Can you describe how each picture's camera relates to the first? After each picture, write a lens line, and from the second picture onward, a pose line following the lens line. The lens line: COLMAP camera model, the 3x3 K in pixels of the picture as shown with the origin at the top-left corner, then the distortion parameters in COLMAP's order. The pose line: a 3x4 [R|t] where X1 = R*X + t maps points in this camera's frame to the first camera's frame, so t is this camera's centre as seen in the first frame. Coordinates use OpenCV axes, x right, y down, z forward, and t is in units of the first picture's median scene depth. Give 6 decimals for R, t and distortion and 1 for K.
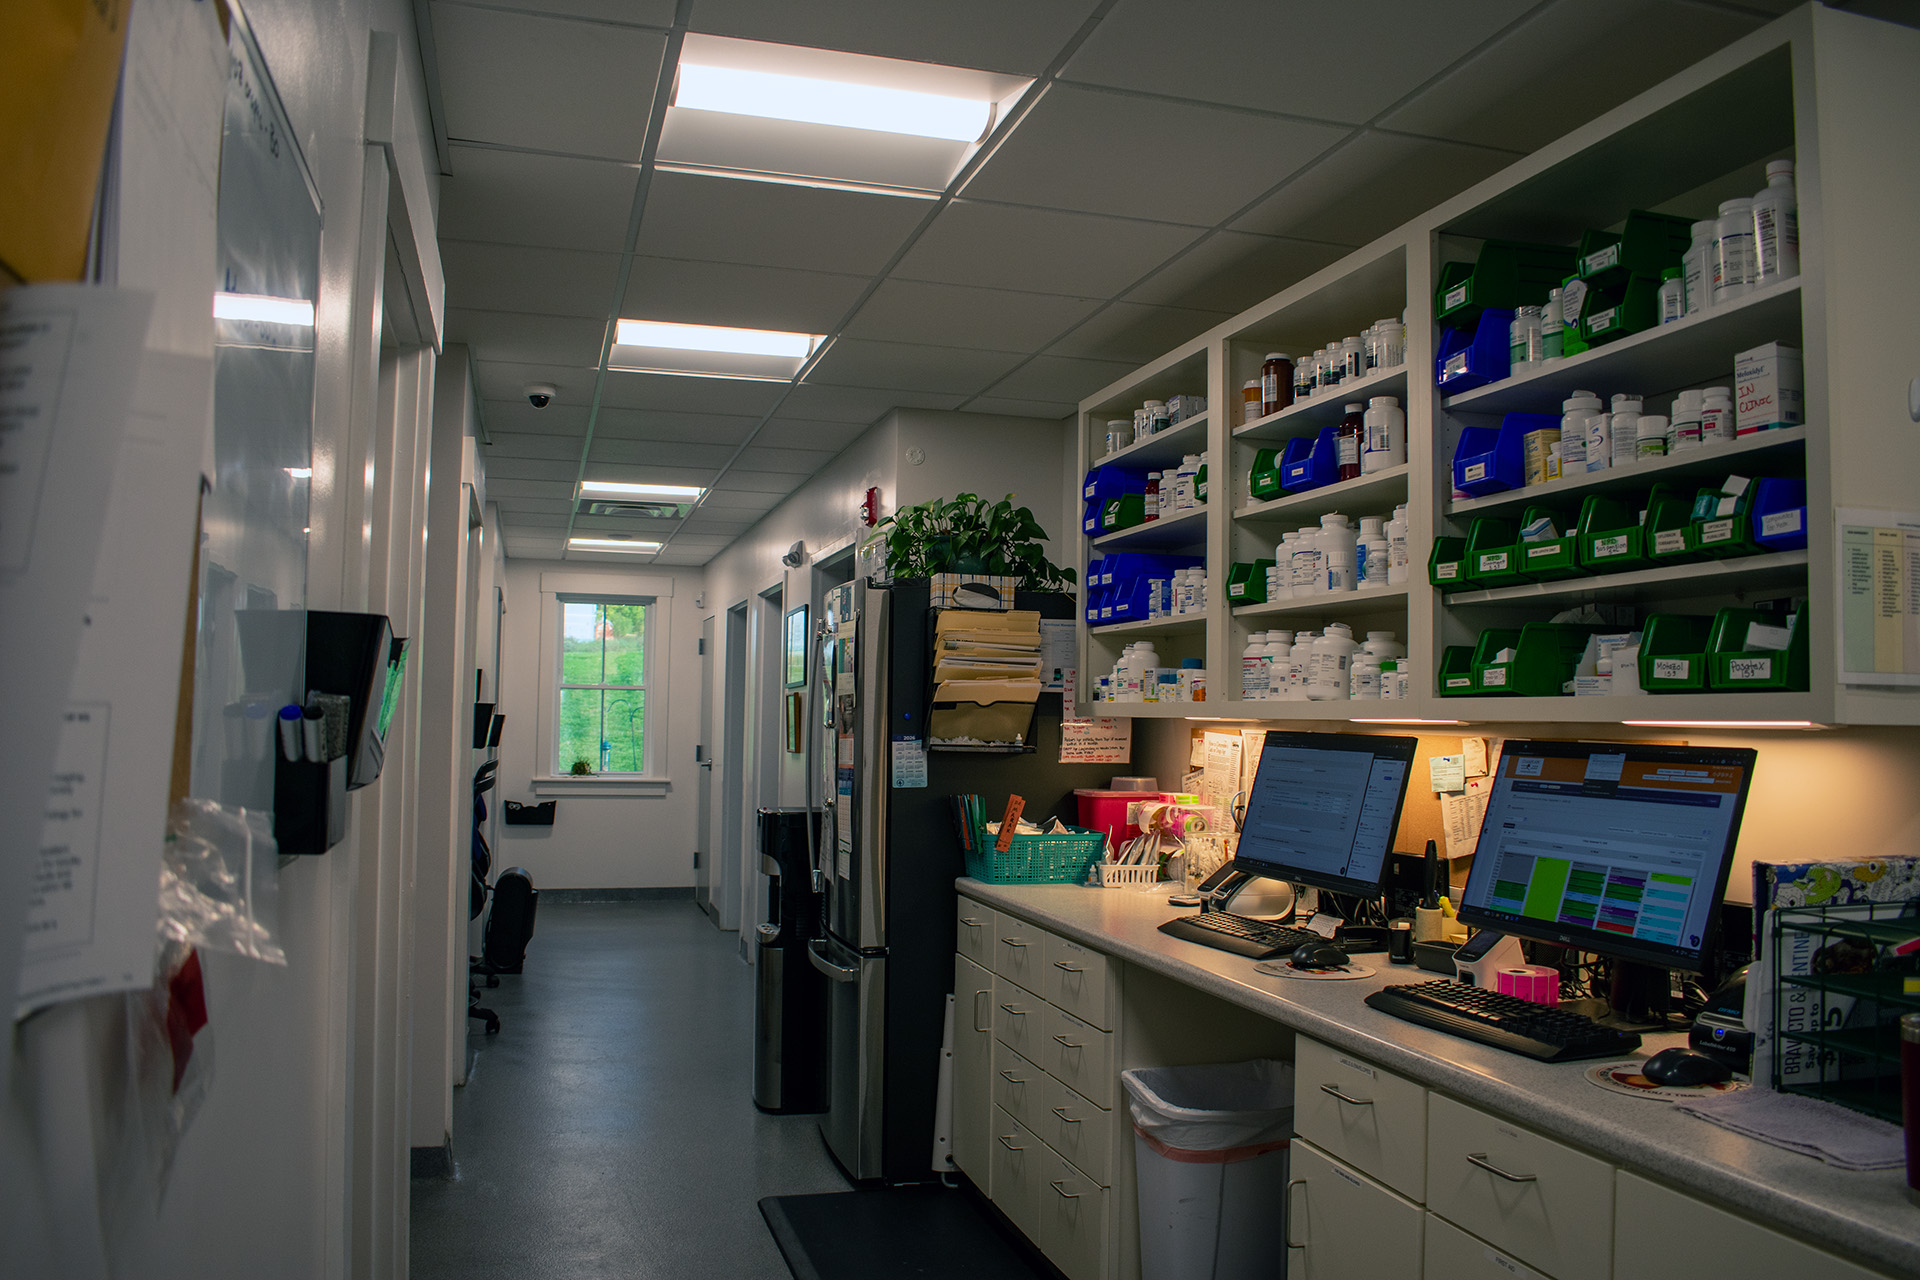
lens RADIAL K [[1511.6, 0, 955.6], [0, 1511.6, 635.5], [0, 0, 1]] dist [-0.079892, -0.002084]
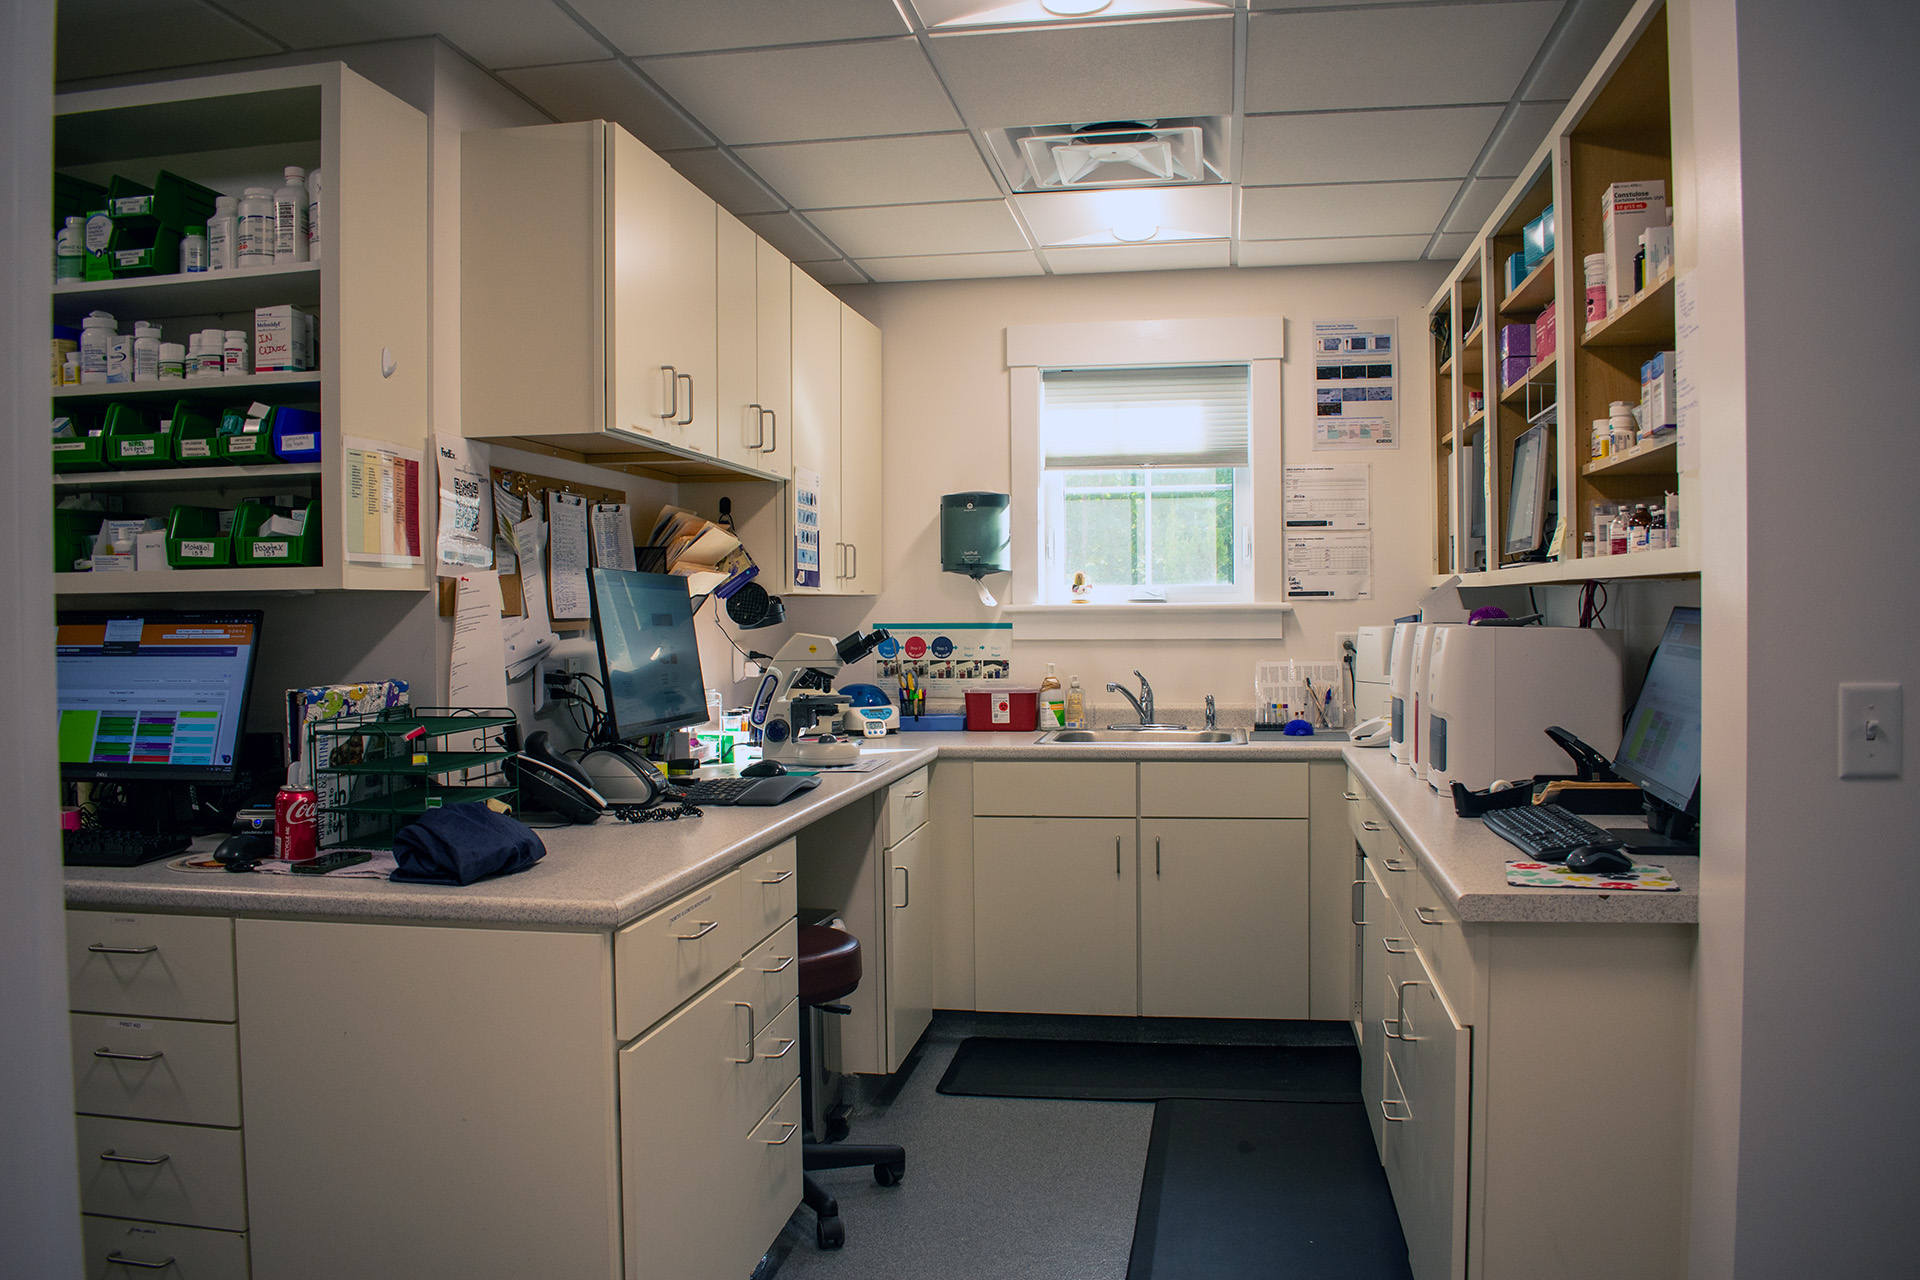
lens RADIAL K [[1511.6, 0, 958.8], [0, 1511.6, 638.0], [0, 0, 1]] dist [-0.079892, -0.002084]
pose [[0.434069, -0.040417, 0.899972, -0.377661], [-0.029932, 0.997794, 0.059247, 0.003781], [-0.900382, -0.052655, 0.431902, -0.136006]]
